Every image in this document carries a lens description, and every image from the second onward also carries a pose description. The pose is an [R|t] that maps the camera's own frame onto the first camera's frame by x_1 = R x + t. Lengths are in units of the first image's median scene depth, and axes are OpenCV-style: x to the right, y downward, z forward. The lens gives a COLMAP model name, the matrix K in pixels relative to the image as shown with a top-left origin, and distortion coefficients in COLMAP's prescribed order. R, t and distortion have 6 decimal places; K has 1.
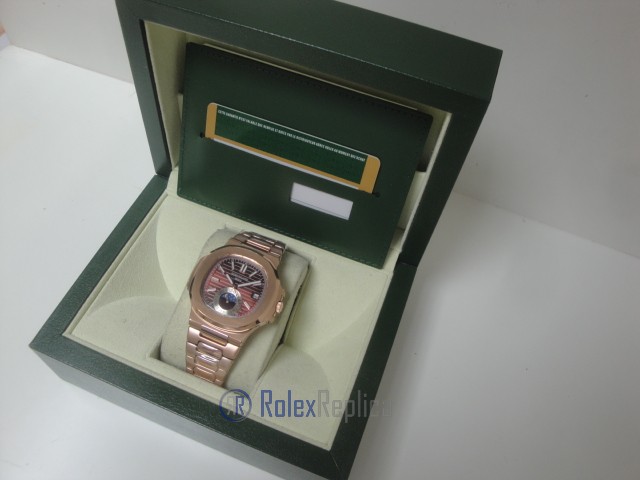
lens RADIAL K [[518.5, 0, 318.8], [0, 518.5, 237.8], [0, 0, 1]] dist [-0.120752, 0.017329]
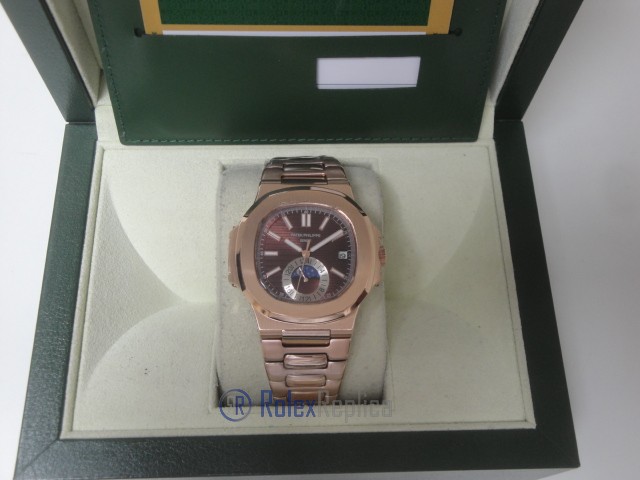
lens RADIAL K [[692.2, 0, 322.5], [0, 692.2, 233.3], [0, 0, 1]] dist [-0.007145, 0.000000]
pose [[0.923756, -0.368061, 0.105859, -0.212292], [0.339238, 0.914648, 0.219855, -0.099289], [-0.177744, -0.167181, 0.969772, 0.180949]]
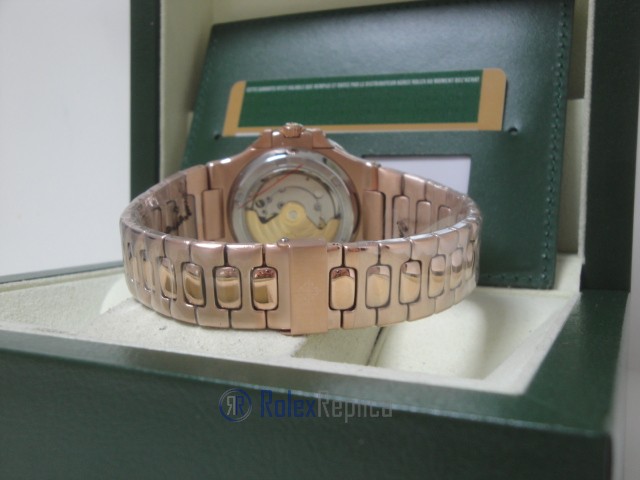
lens RADIAL K [[692.2, 0, 323.2], [0, 692.2, 240.3], [0, 0, 1]] dist [-0.007145, 0.000000]
pose [[0.996761, -0.056827, -0.056911, -0.056610], [-0.009474, 0.619735, -0.784754, 0.587057], [0.079865, 0.782751, 0.617189, 0.604298]]
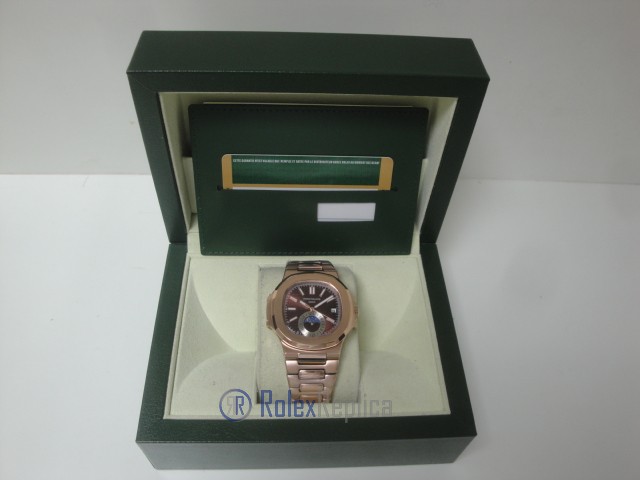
lens RADIAL K [[518.5, 0, 318.0], [0, 518.5, 243.4], [0, 0, 1]] dist [-0.120752, 0.017329]
pose [[0.920969, -0.324993, 0.214932, -0.319512], [0.336126, 0.941674, -0.016393, -0.011053], [-0.197068, 0.087341, 0.976492, -0.054016]]
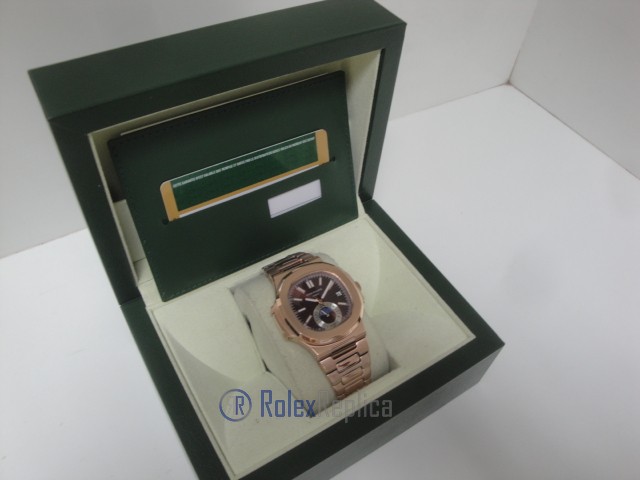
lens RADIAL K [[518.5, 0, 318.1], [0, 518.5, 238.8], [0, 0, 1]] dist [-0.120752, 0.017329]
pose [[0.604107, -0.632927, 0.484209, -0.551834], [0.645850, 0.744800, 0.167782, -0.162818], [-0.466832, 0.211368, 0.858715, 0.093038]]
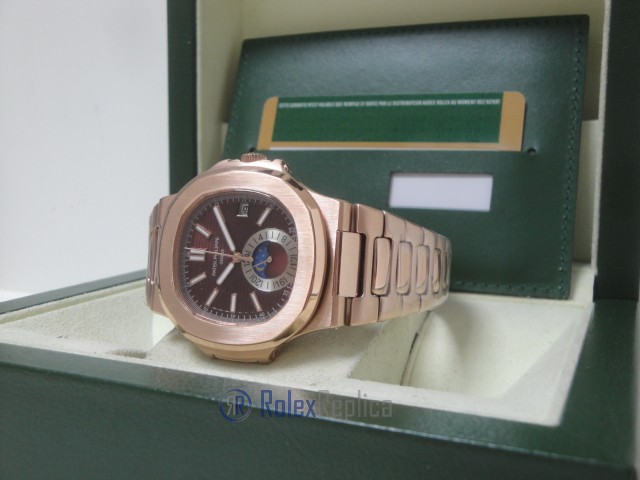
lens RADIAL K [[692.2, 0, 323.5], [0, 692.2, 236.1], [0, 0, 1]] dist [-0.007145, 0.000000]
pose [[0.996567, -0.062452, -0.054345, -0.094106], [-0.000192, 0.654699, -0.755890, 0.604574], [0.082787, 0.753306, 0.652439, 0.513116]]
